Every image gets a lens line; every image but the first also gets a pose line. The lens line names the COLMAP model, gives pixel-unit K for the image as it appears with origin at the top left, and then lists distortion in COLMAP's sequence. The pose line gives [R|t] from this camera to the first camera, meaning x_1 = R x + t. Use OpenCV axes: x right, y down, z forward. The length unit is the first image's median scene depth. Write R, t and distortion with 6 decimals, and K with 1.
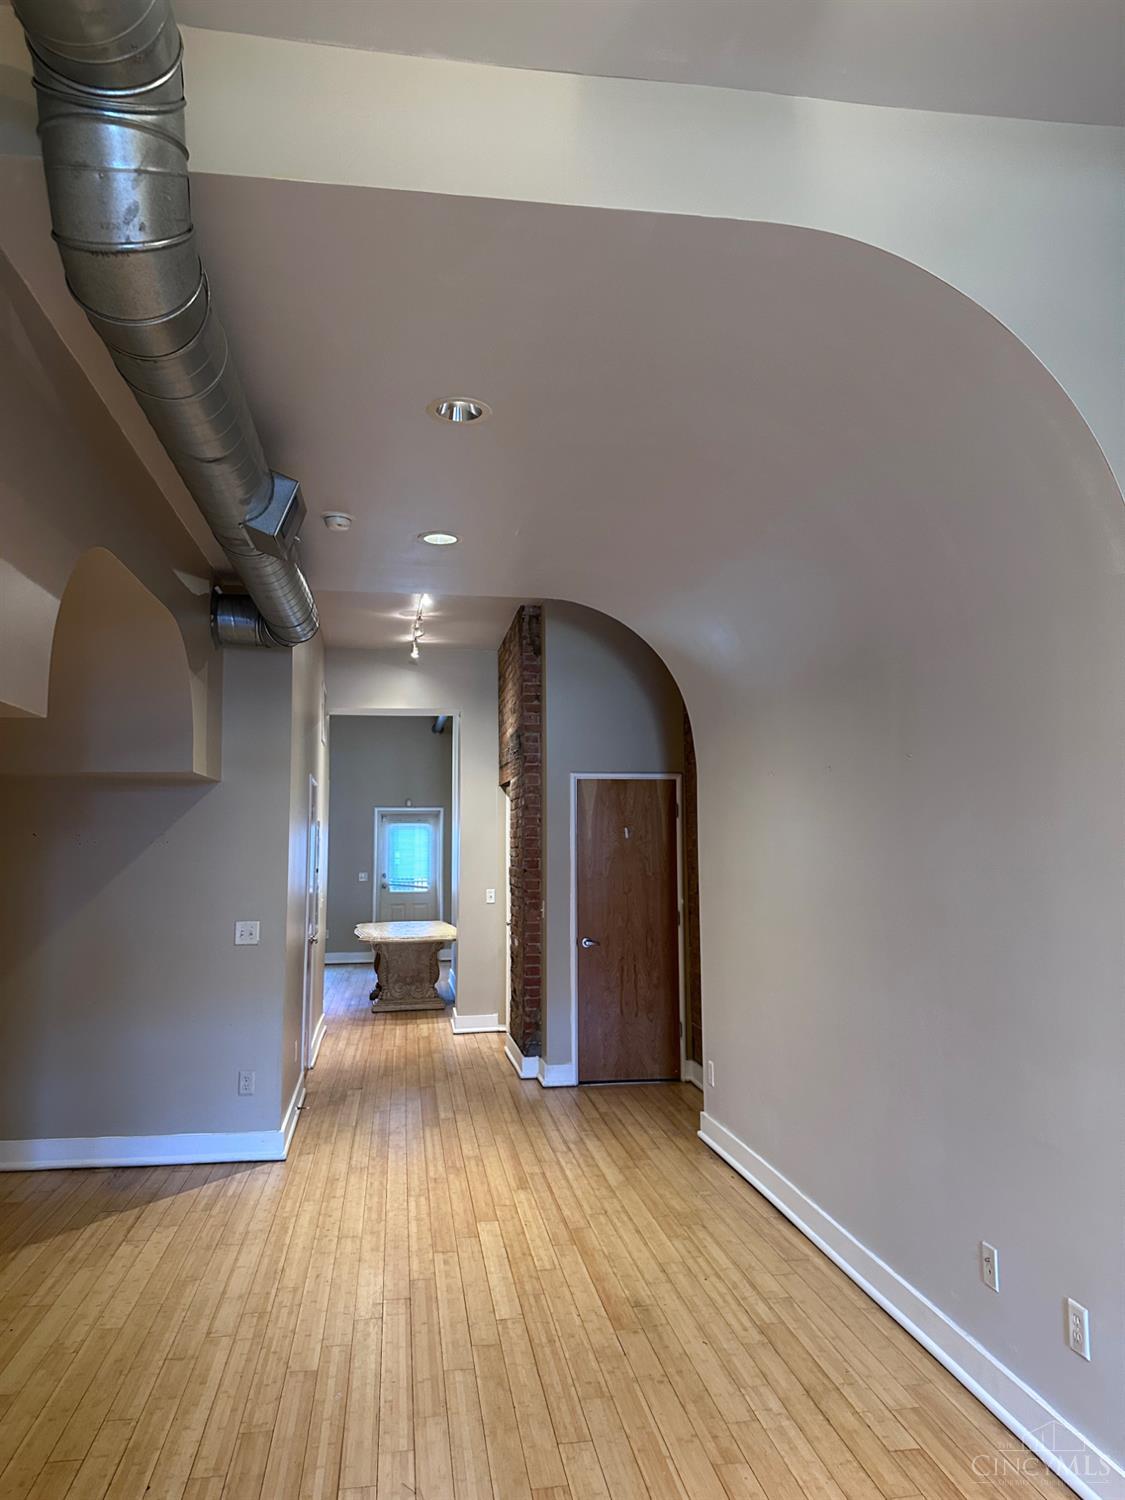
lens RADIAL K [[1062.3, 0, 562.5], [0, 1062.3, 750.0], [0, 0, 1]] dist [0.193062, -0.215668]
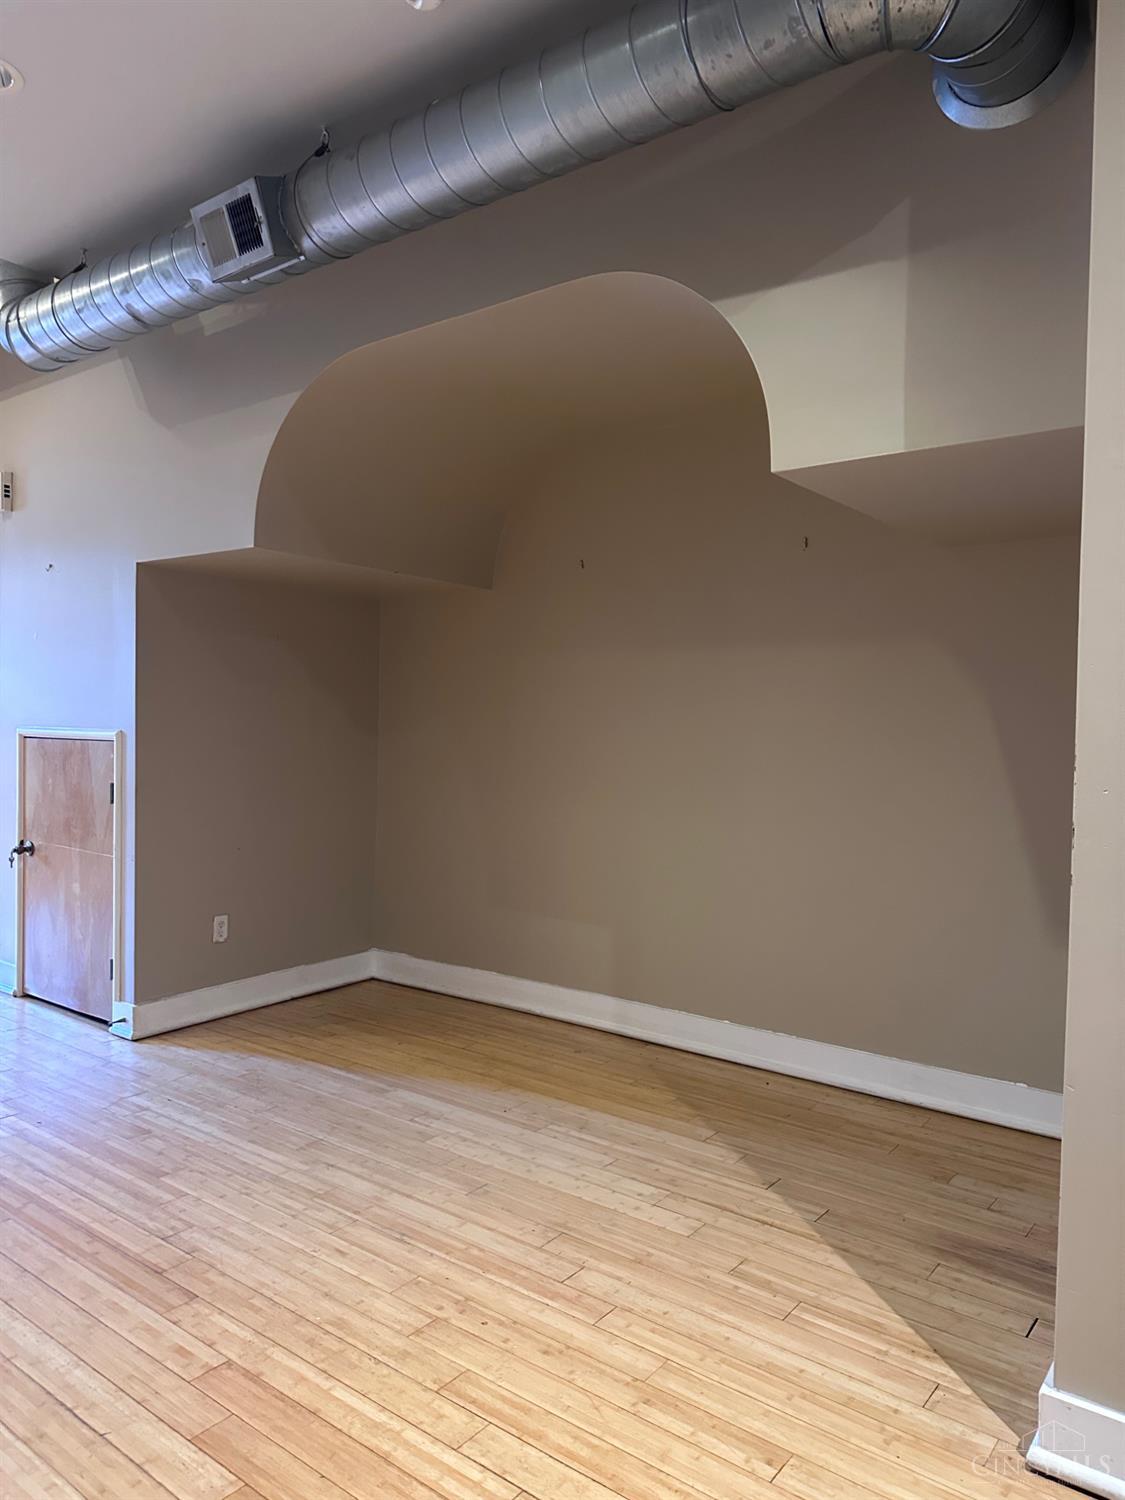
lens RADIAL K [[1031.6, 0, 562.5], [0, 1031.6, 750.0], [0, 0, 1]] dist [-0.002887, -0.002425]
pose [[-0.713963, -0.000298, -0.700184, 0.070165], [0.035474, 0.998700, -0.036598, 0.120233], [0.699285, -0.050968, -0.713024, 0.922139]]
